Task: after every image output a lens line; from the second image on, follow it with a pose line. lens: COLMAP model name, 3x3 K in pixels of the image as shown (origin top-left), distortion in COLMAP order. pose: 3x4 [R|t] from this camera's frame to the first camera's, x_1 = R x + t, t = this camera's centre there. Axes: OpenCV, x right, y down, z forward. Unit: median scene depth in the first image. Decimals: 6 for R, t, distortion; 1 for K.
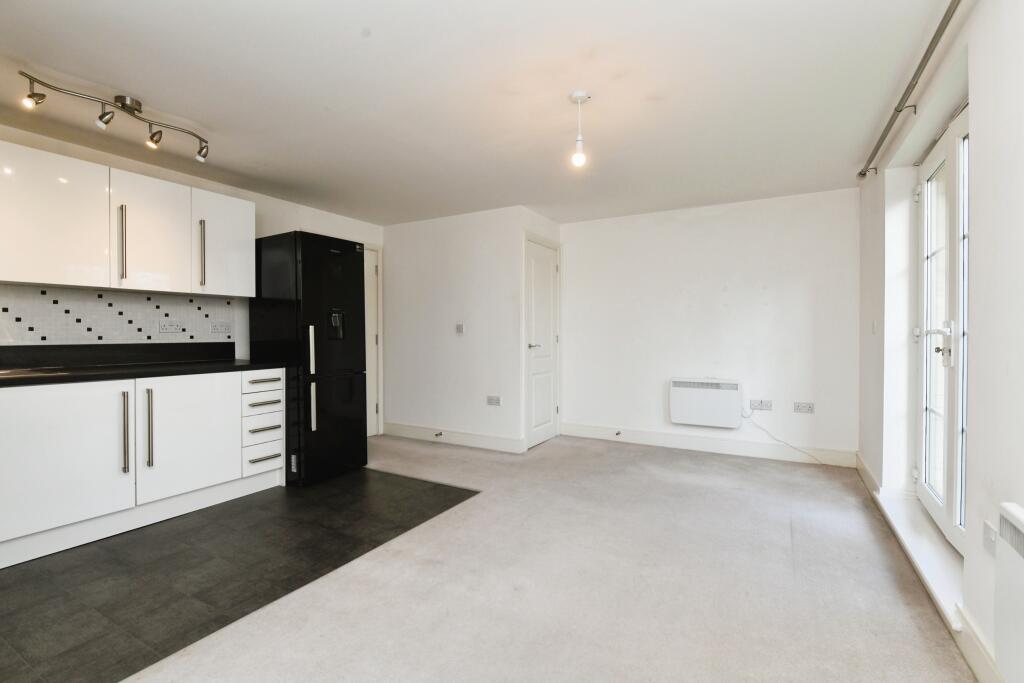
lens RADIAL K [[478.8, 0, 508.2], [0, 478.8, 336.0], [0, 0, 1]] dist [-0.005406, -0.001027]
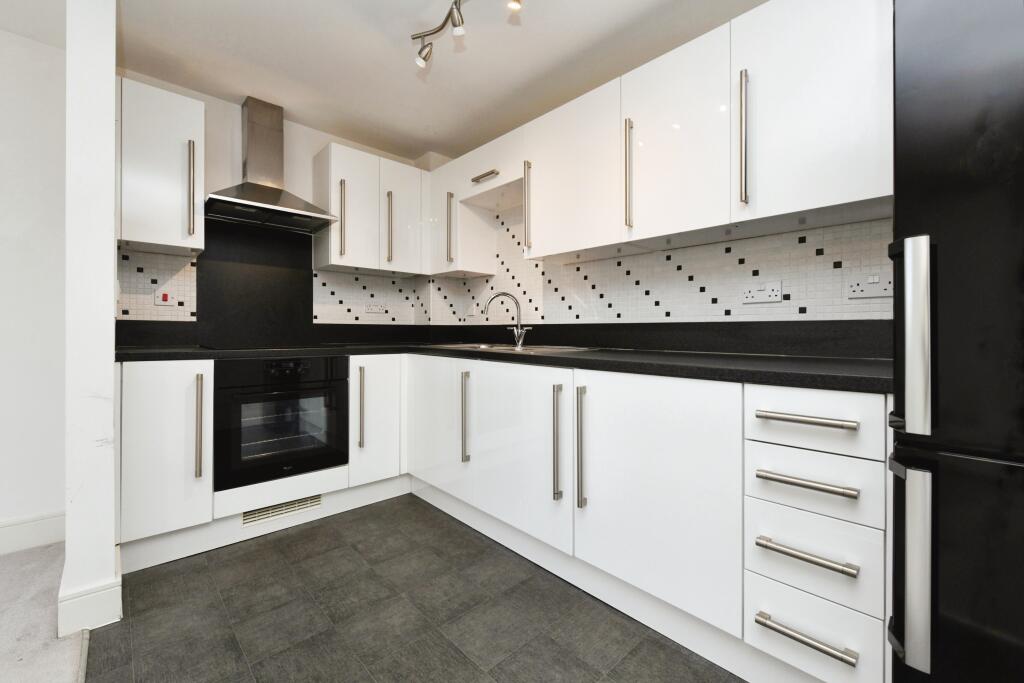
lens RADIAL K [[417.2, 0, 535.9], [0, 417.2, 337.8], [0, 0, 1]] dist [-0.007440, -0.001093]
pose [[-0.266628, 0.011921, -0.963726, -0.183593], [-0.006971, 0.999873, 0.014296, 0.034054], [0.963774, 0.010530, -0.266511, 1.030397]]
